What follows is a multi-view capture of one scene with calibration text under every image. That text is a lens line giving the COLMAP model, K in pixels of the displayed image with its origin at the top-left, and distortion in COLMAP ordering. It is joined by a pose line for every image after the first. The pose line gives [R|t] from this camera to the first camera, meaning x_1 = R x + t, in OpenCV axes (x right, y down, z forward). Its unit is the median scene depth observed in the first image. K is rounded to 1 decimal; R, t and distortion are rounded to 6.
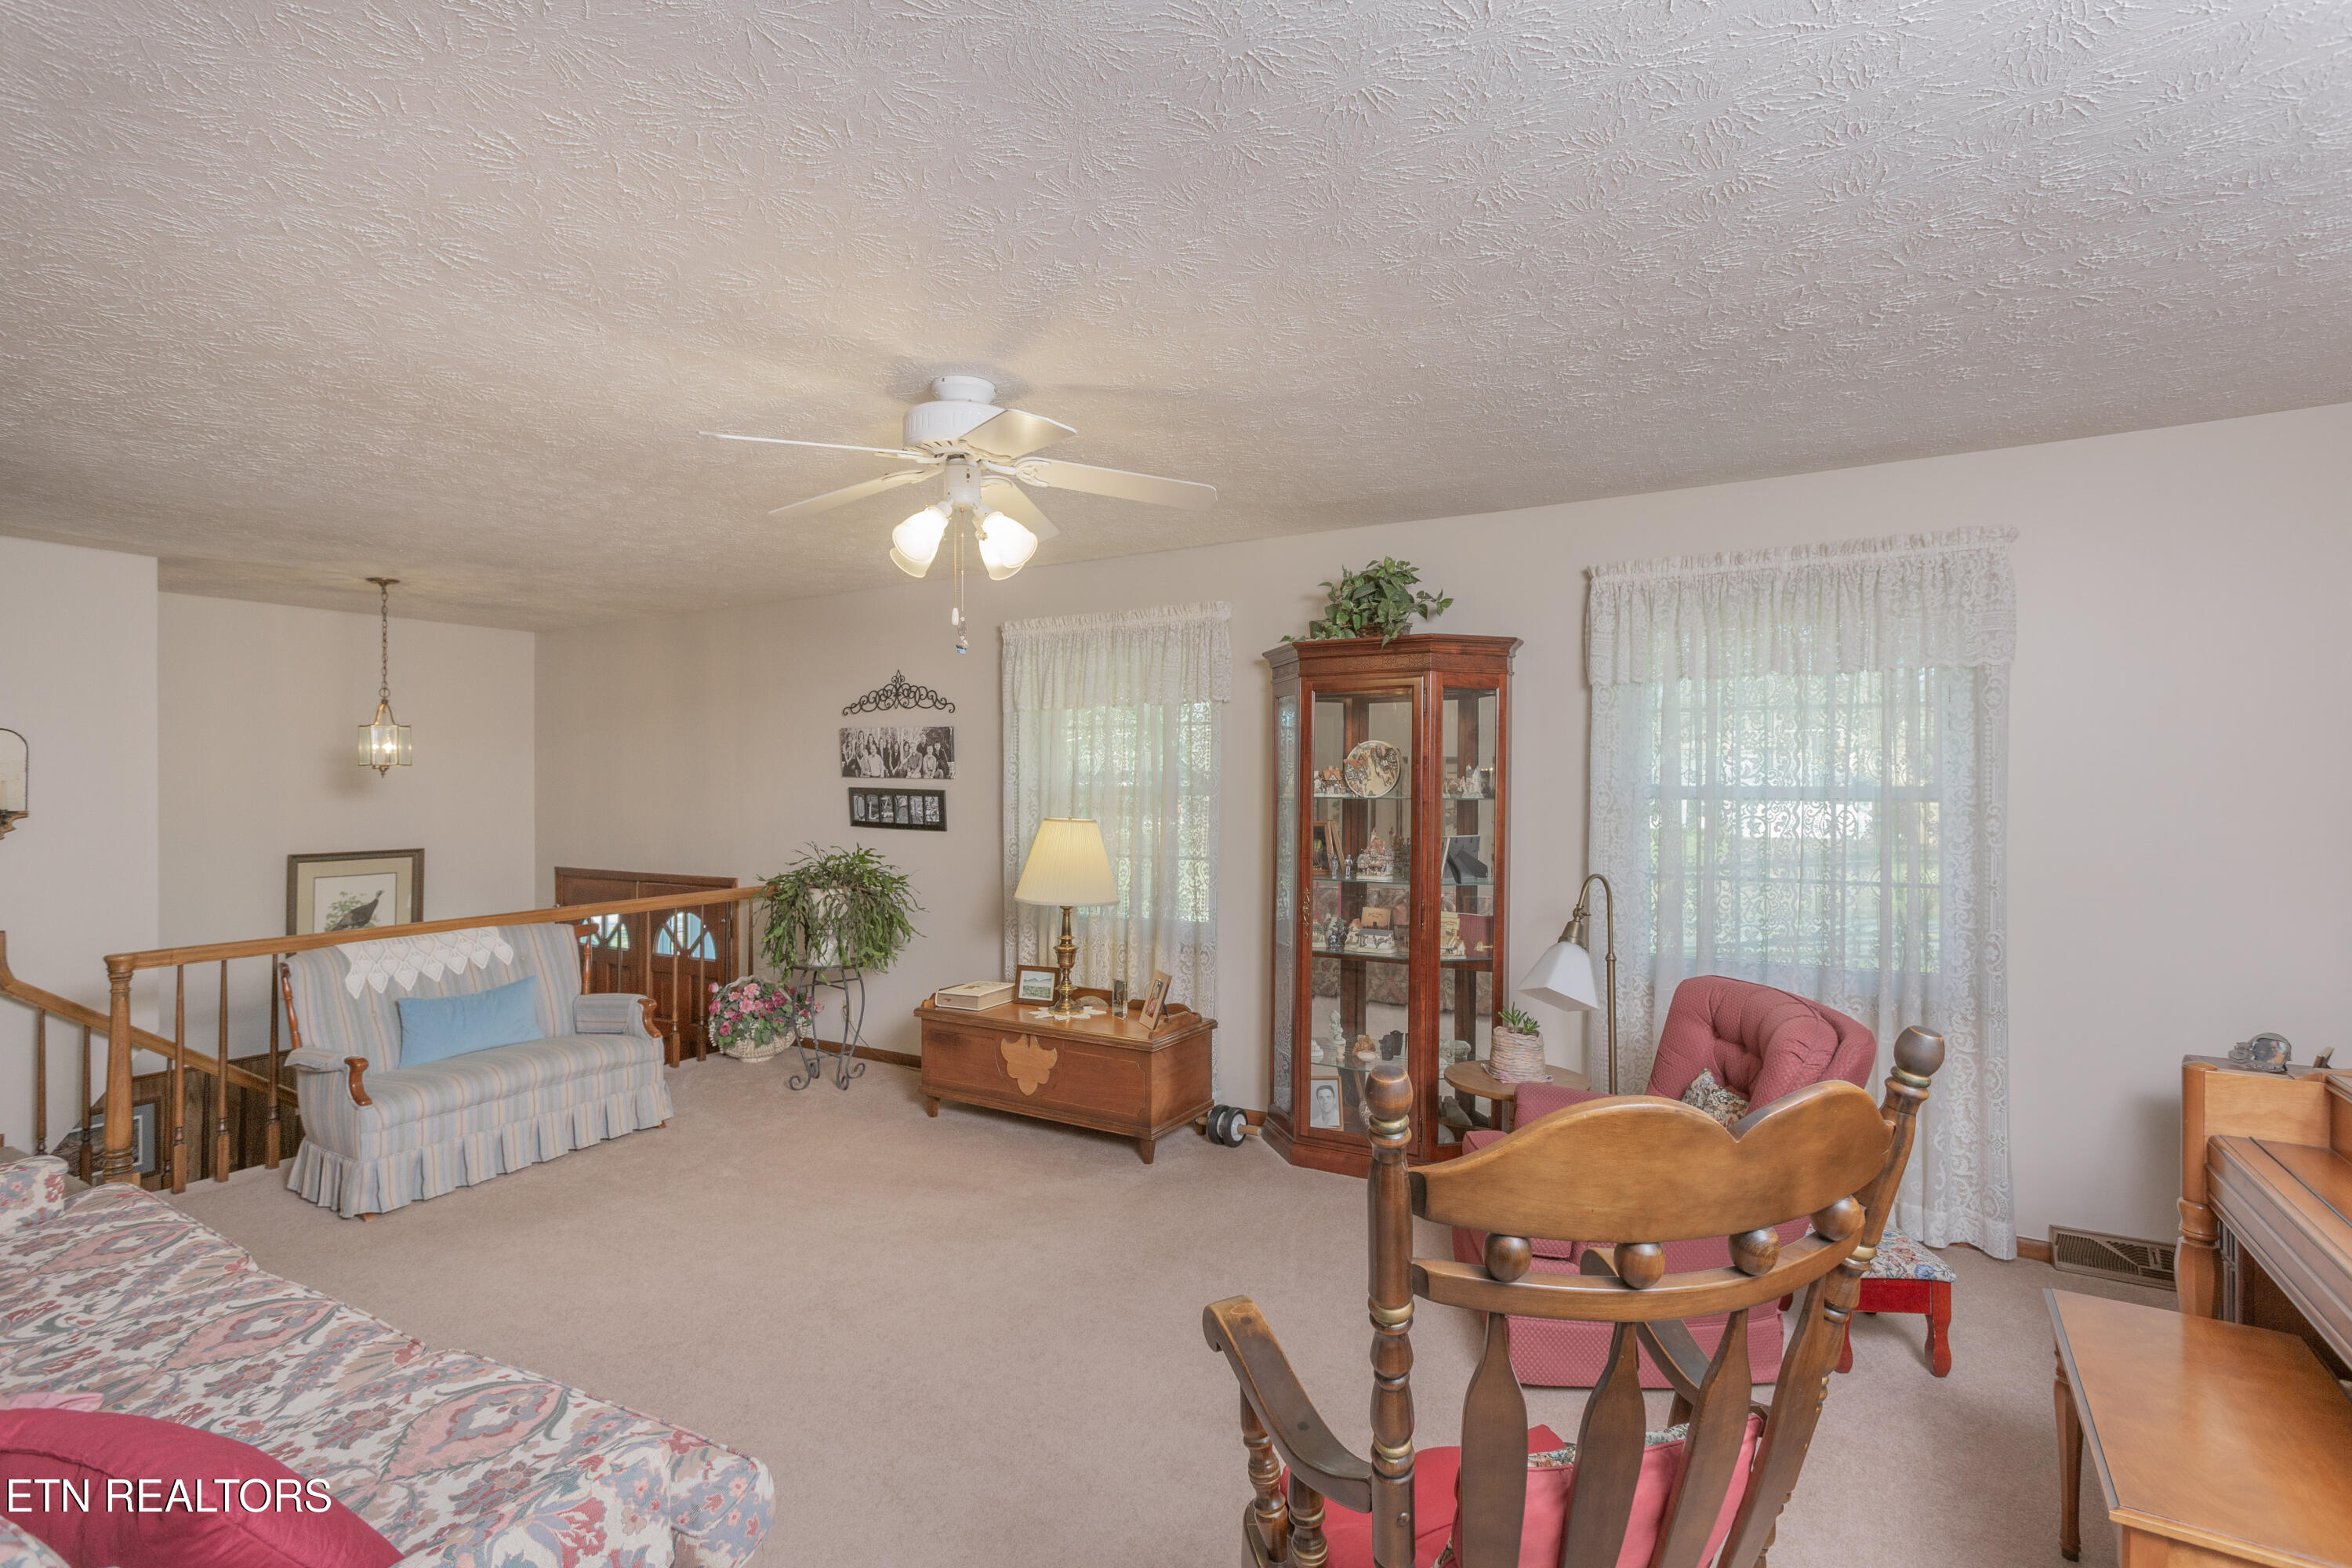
lens RADIAL K [[1117.8, 0, 1174.3], [0, 1117.8, 776.9], [0, 0, 1]] dist [0.000317, -0.000500]
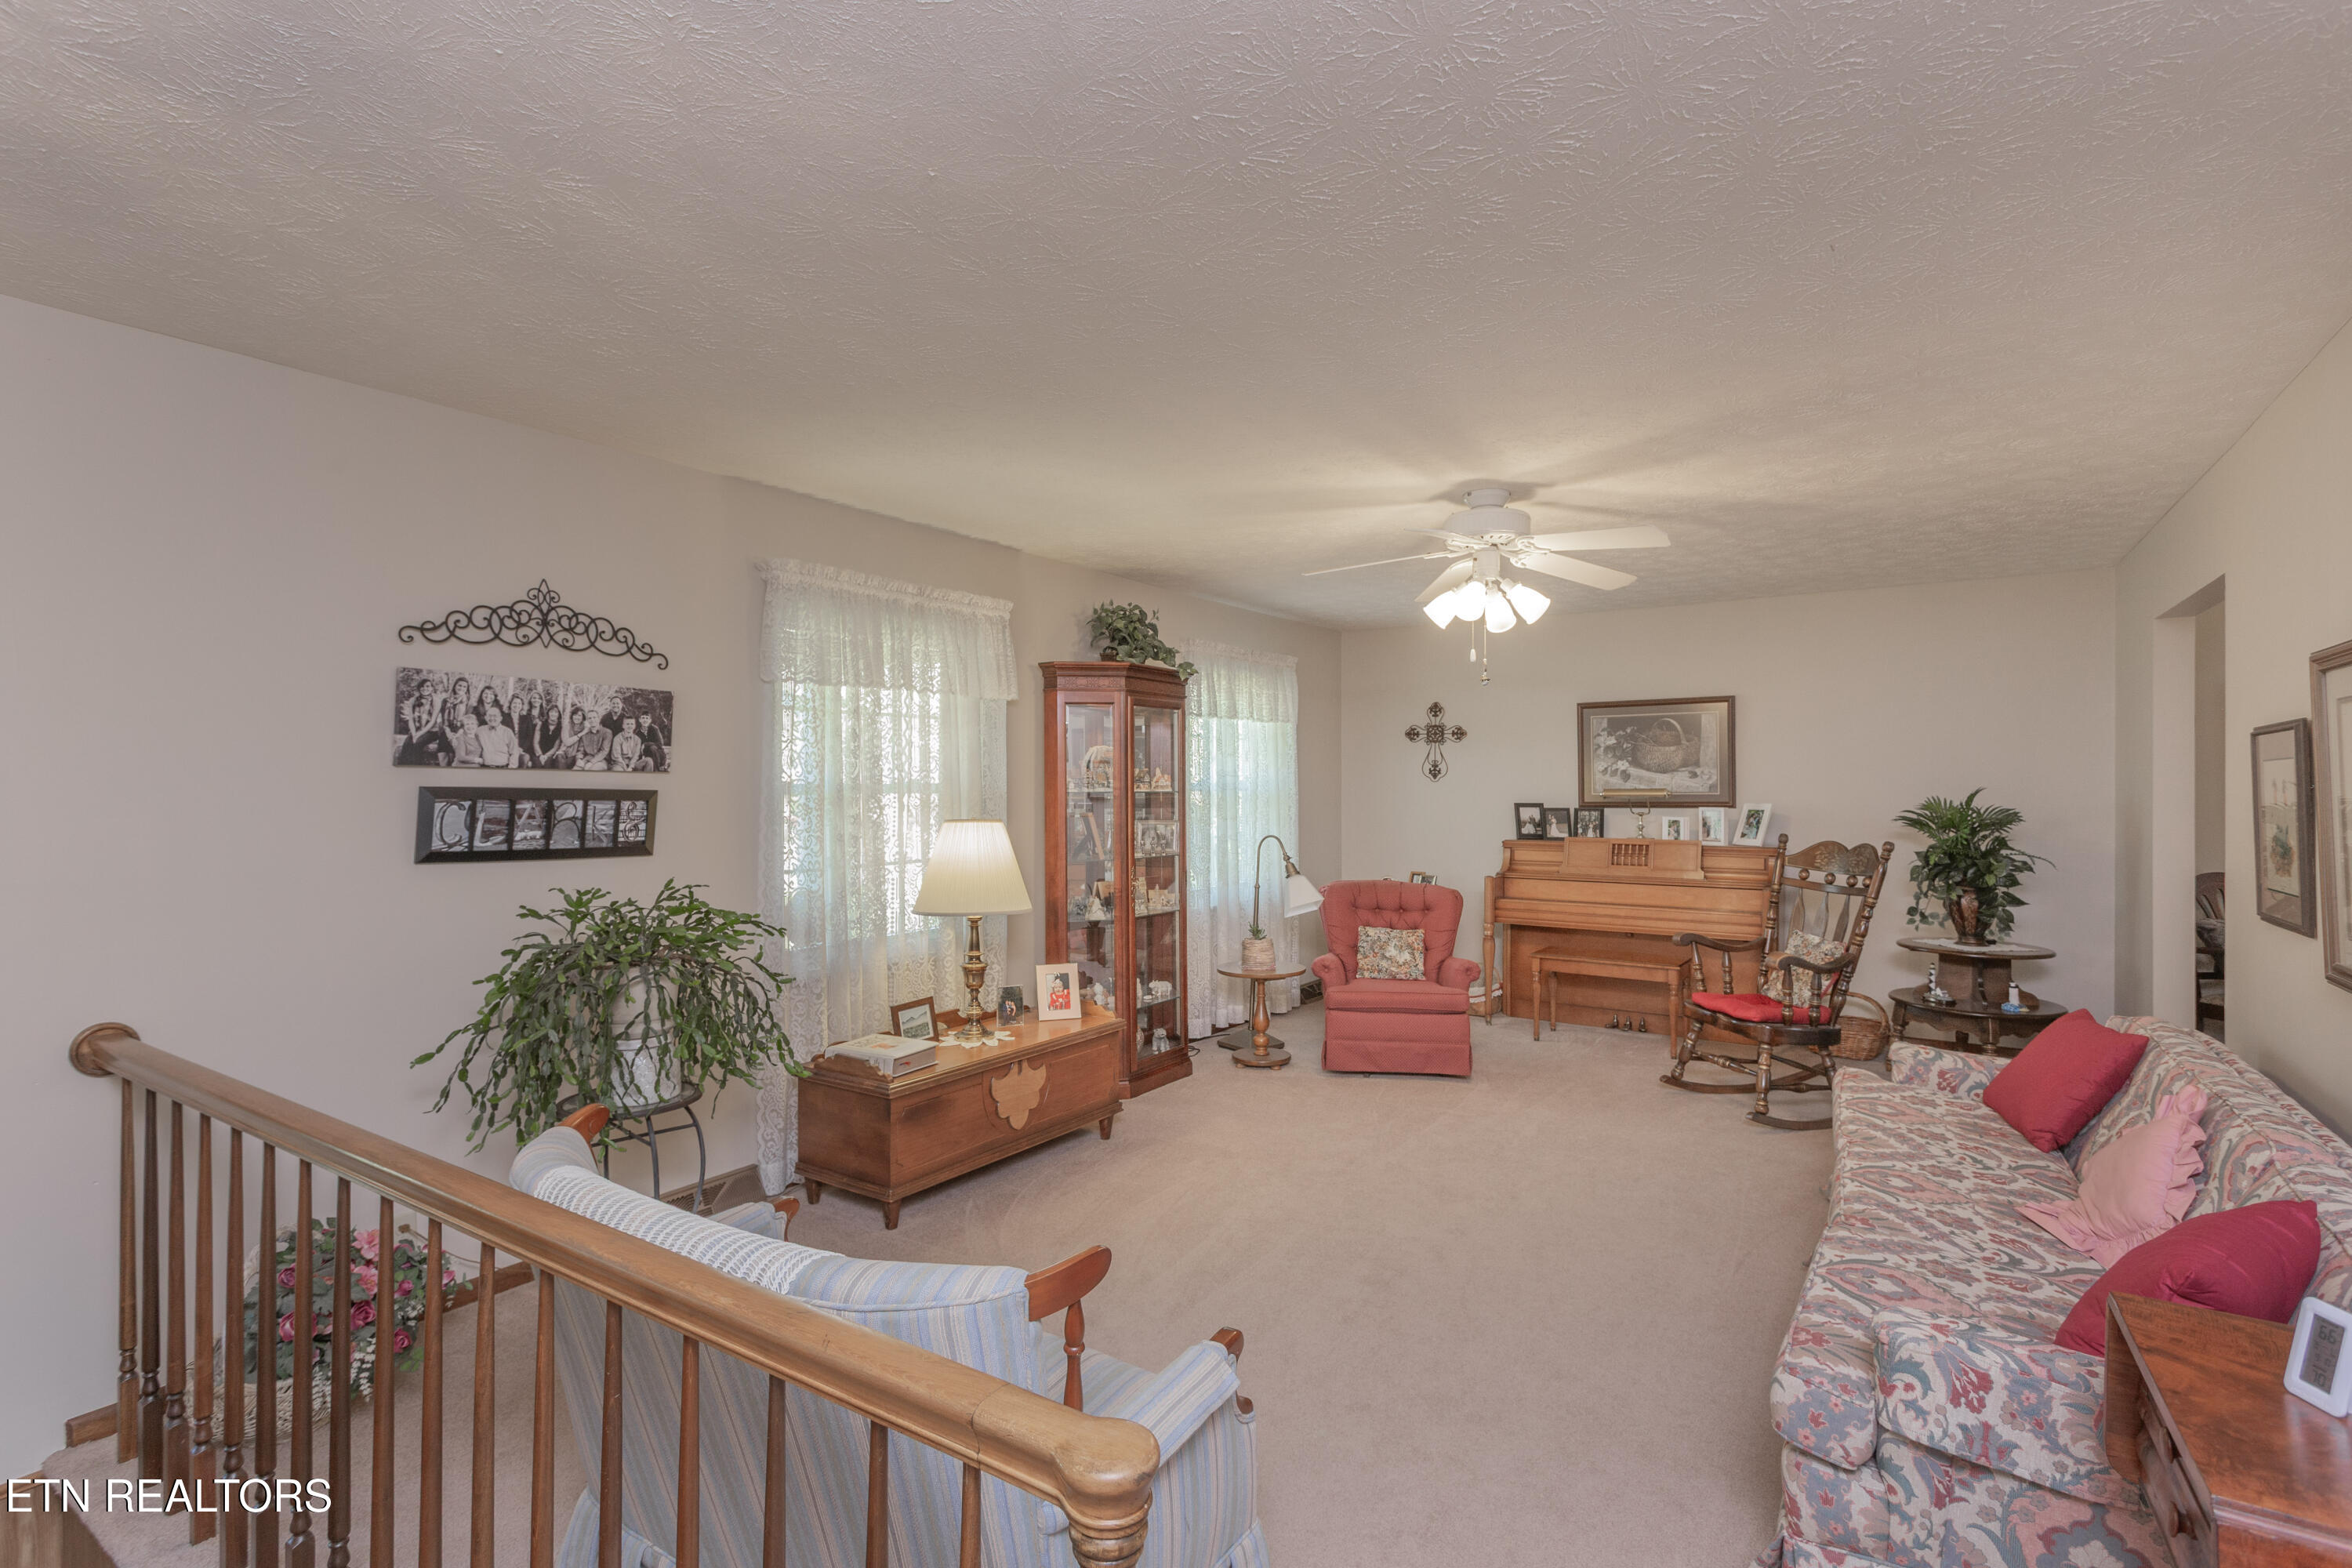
lens RADIAL K [[1117.8, 0, 1174.3], [0, 1117.8, 776.9], [0, 0, 1]] dist [0.000317, -0.000500]
pose [[0.053434, 0.008938, 0.998531, -0.811665], [-0.000805, 0.999960, -0.008908, 0.009595], [-0.998571, -0.000328, 0.053439, 0.663158]]
